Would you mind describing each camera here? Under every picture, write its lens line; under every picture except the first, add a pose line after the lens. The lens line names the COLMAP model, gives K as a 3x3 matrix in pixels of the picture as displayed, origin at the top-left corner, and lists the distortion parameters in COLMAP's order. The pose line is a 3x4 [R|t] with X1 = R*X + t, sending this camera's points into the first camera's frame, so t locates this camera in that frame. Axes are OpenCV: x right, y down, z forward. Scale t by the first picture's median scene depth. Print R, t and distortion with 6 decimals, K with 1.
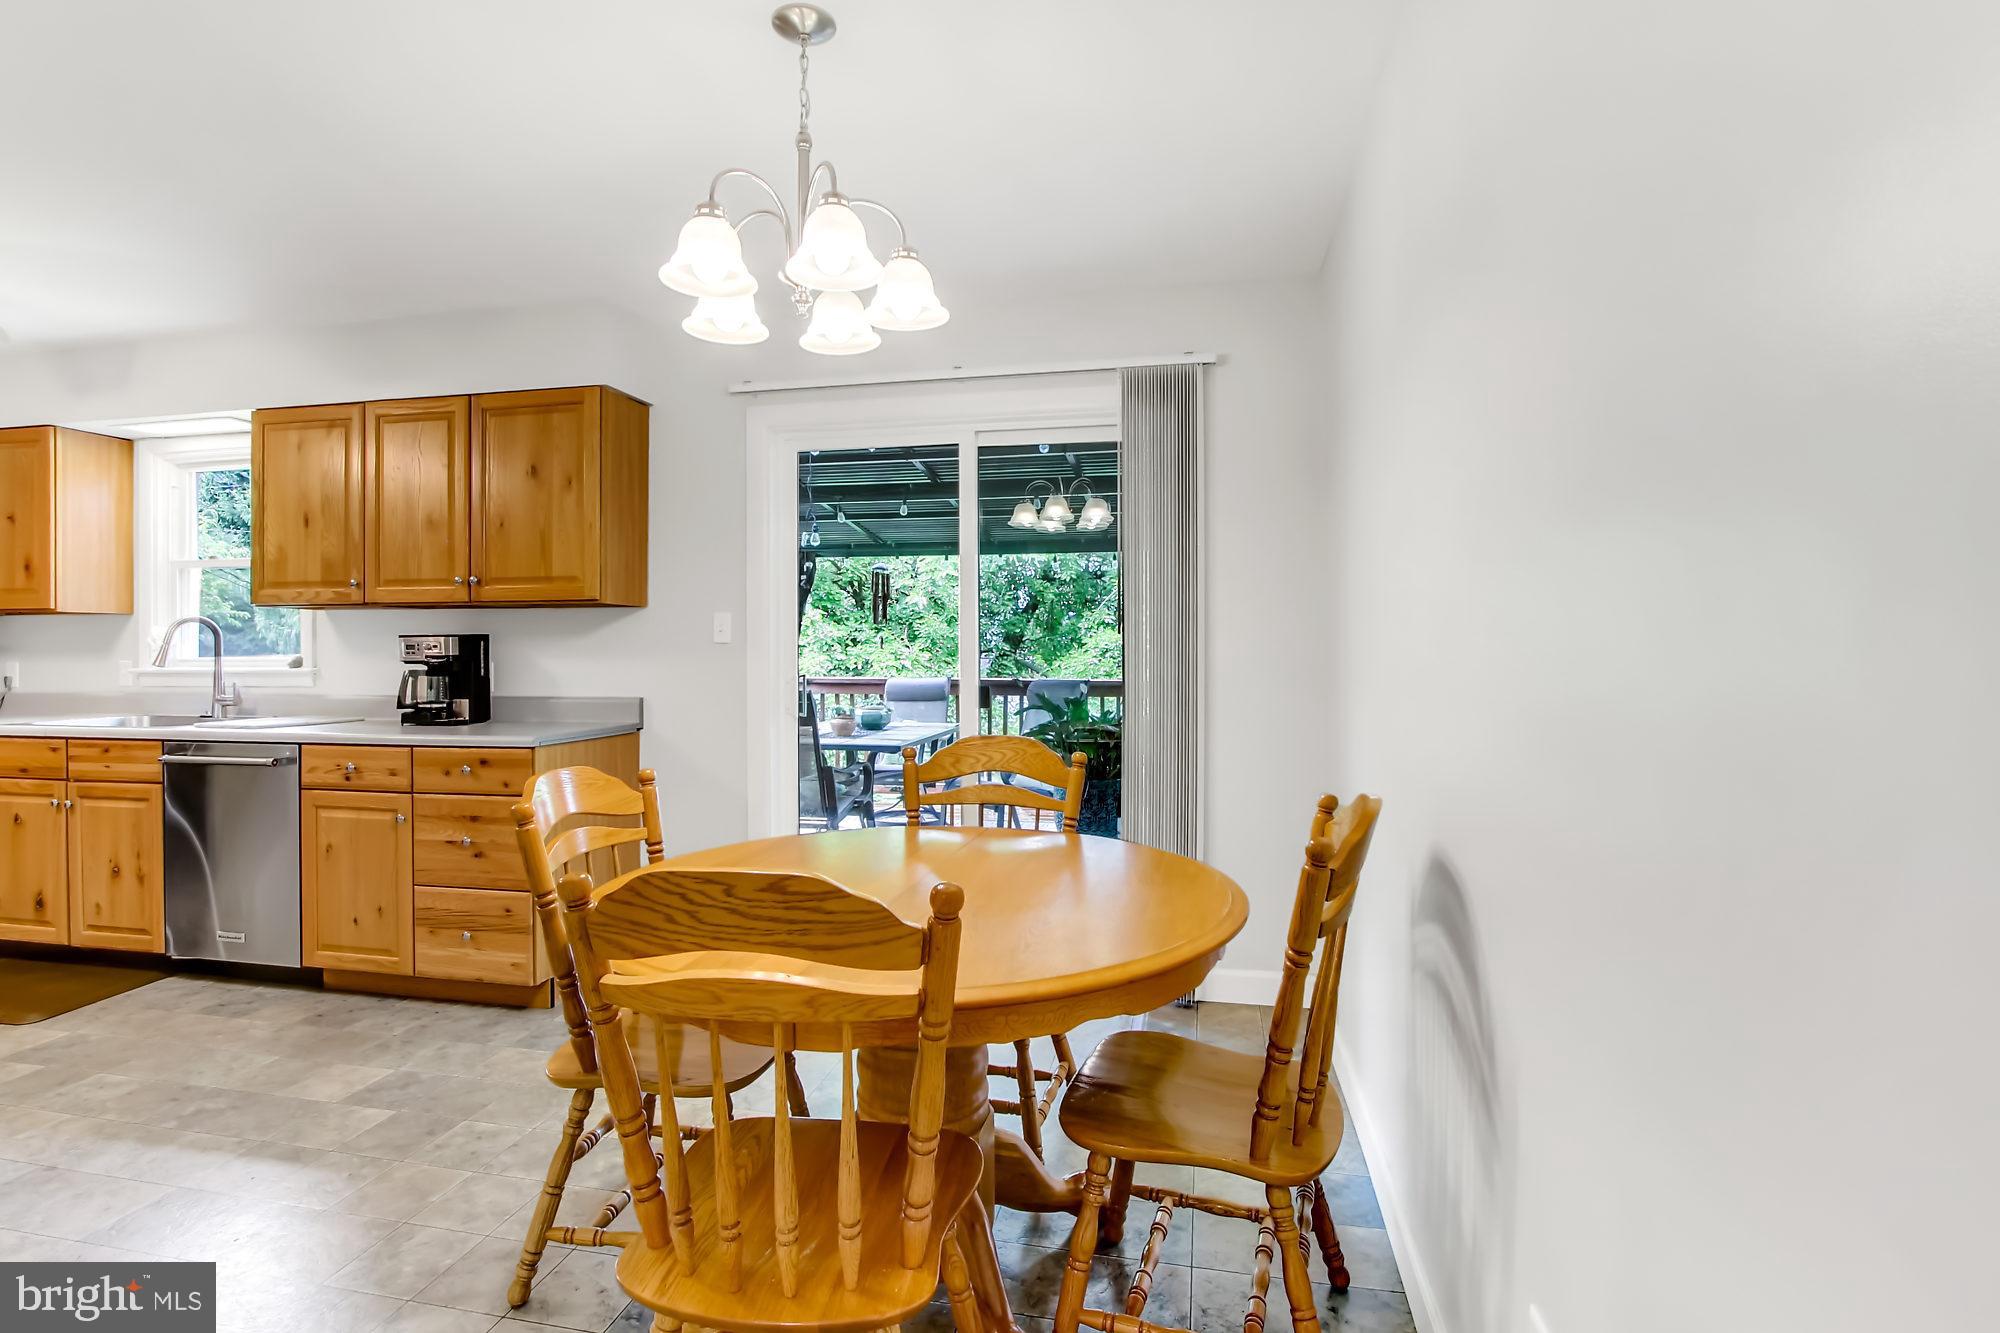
lens RADIAL K [[954.1, 0, 986.2], [0, 954.1, 654.7], [0, 0, 1]] dist [-0.015655, 0.000371]
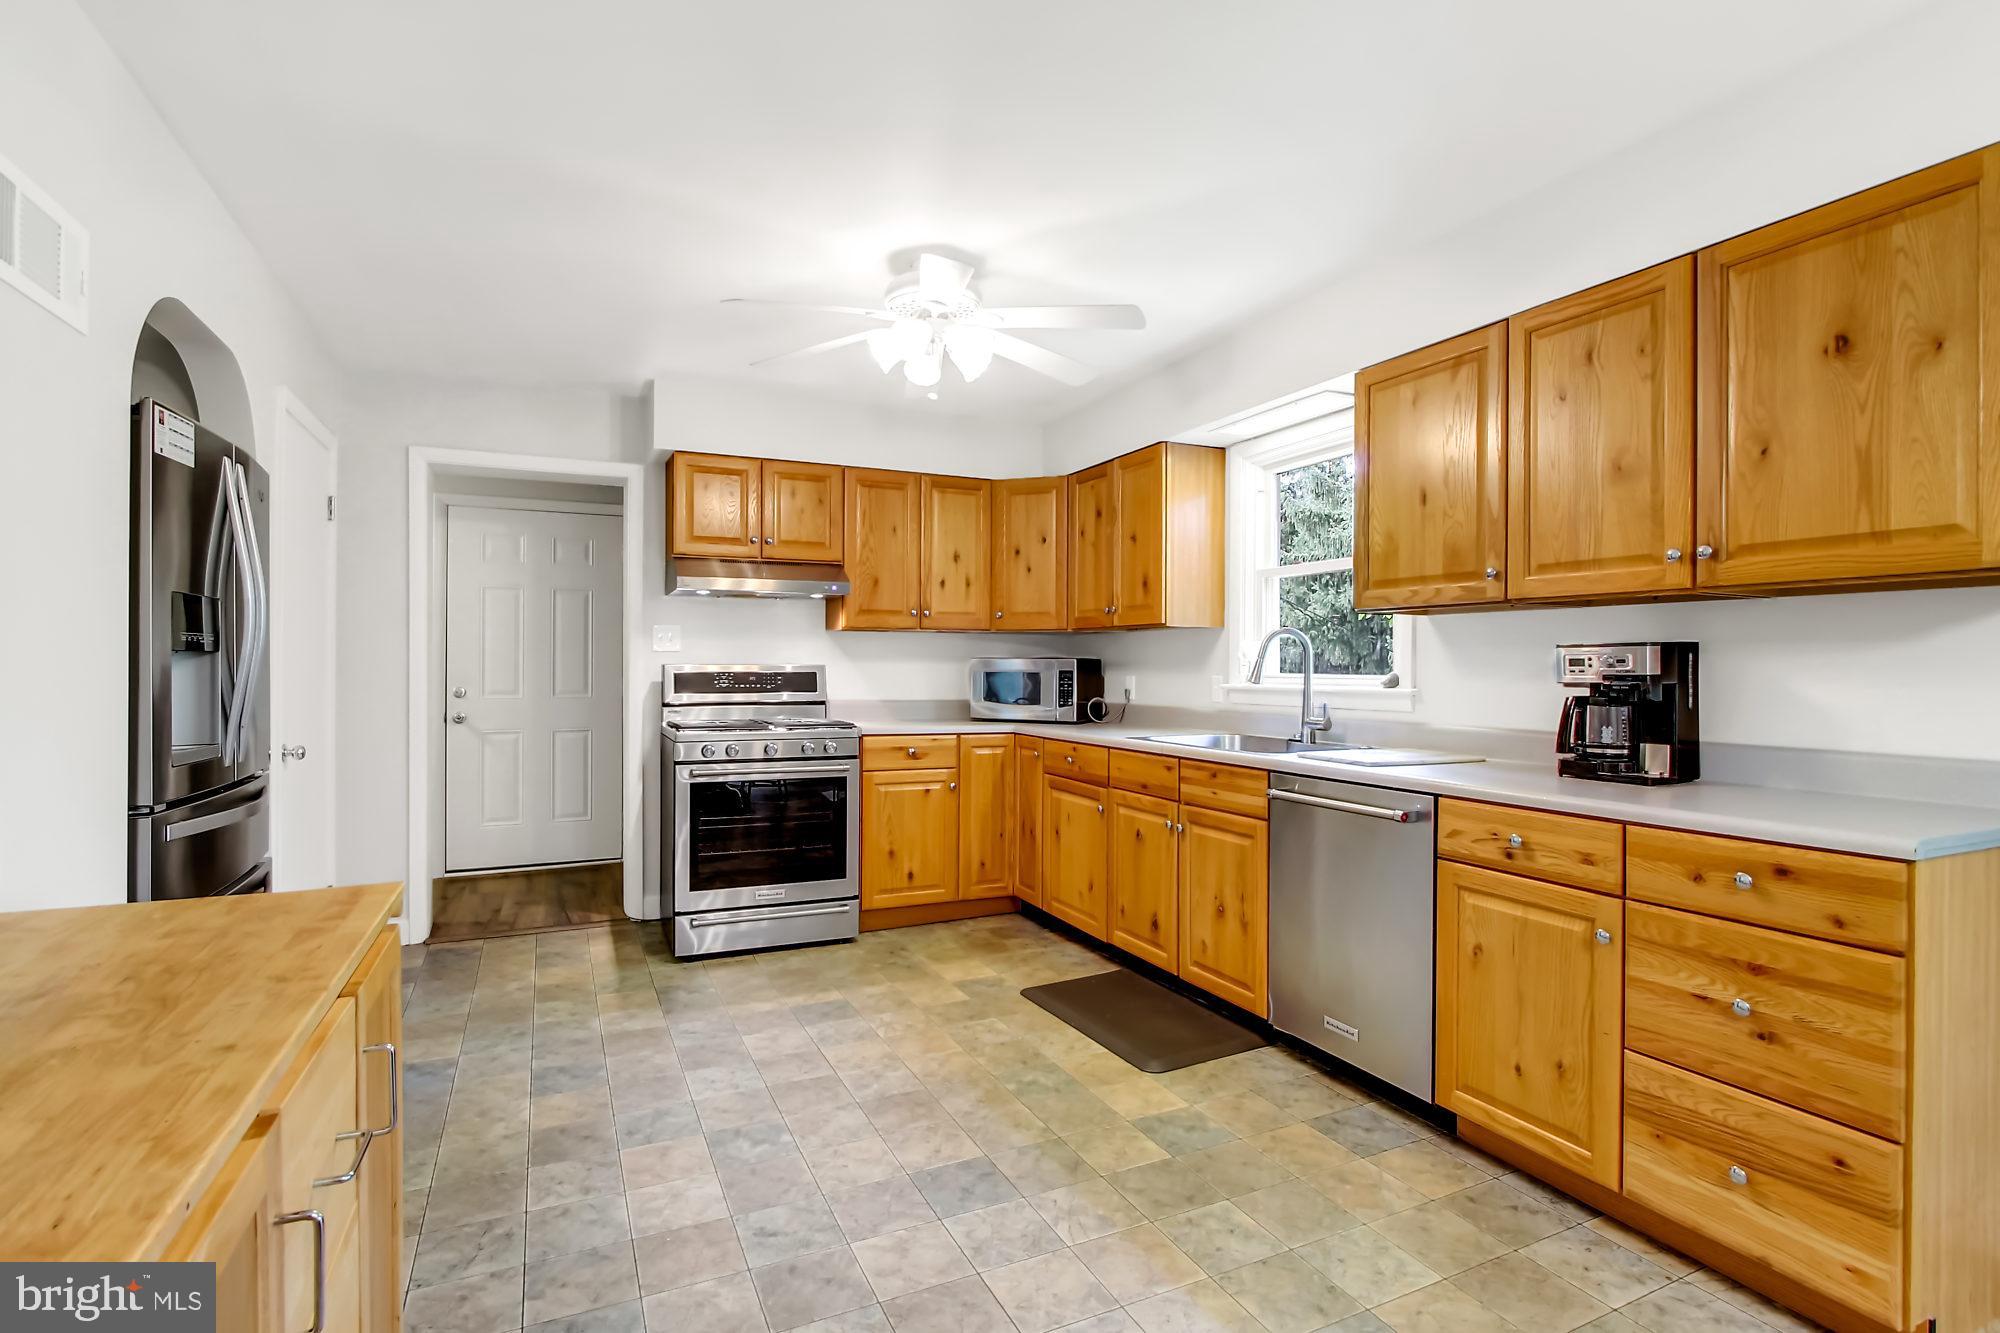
lens RADIAL K [[954.1, 0, 940.3], [0, 954.1, 661.8], [0, 0, 1]] dist [-0.015655, 0.000371]
pose [[0.558108, 0.001233, -0.829767, -0.313663], [-0.011147, 0.999920, -0.006012, 0.000624], [0.829693, 0.012605, 0.558077, 0.261124]]
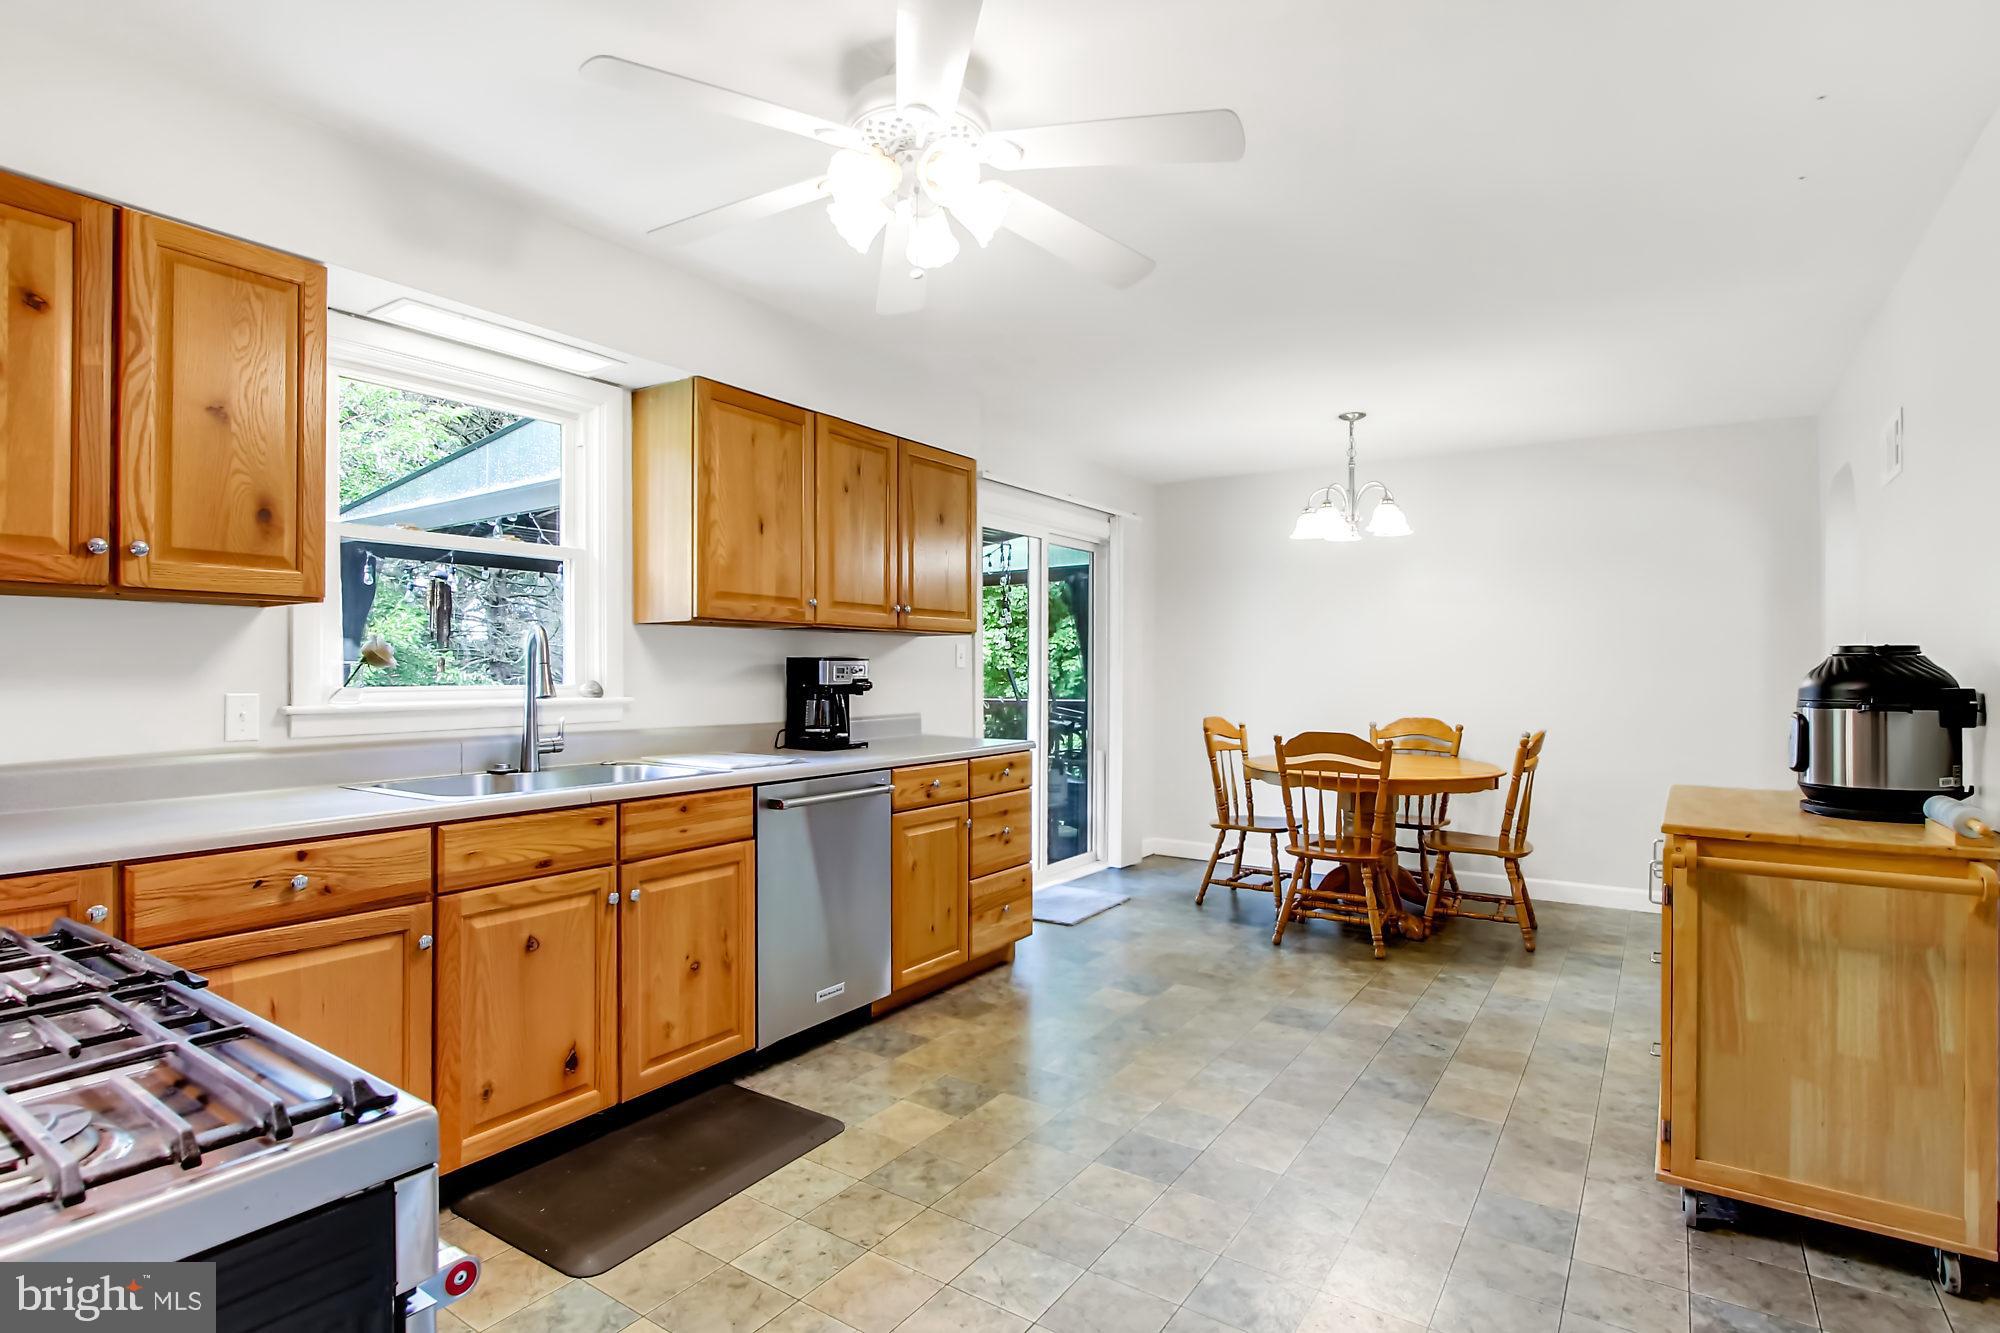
lens RADIAL K [[954.1, 0, 1016.2], [0, 954.1, 650.1], [0, 0, 1]] dist [-0.015655, 0.000371]
pose [[0.391515, 0.019210, 0.919971, -1.501249], [-0.005961, 0.999814, -0.018340, -0.011764], [-0.920153, 0.001697, 0.391556, 0.456277]]
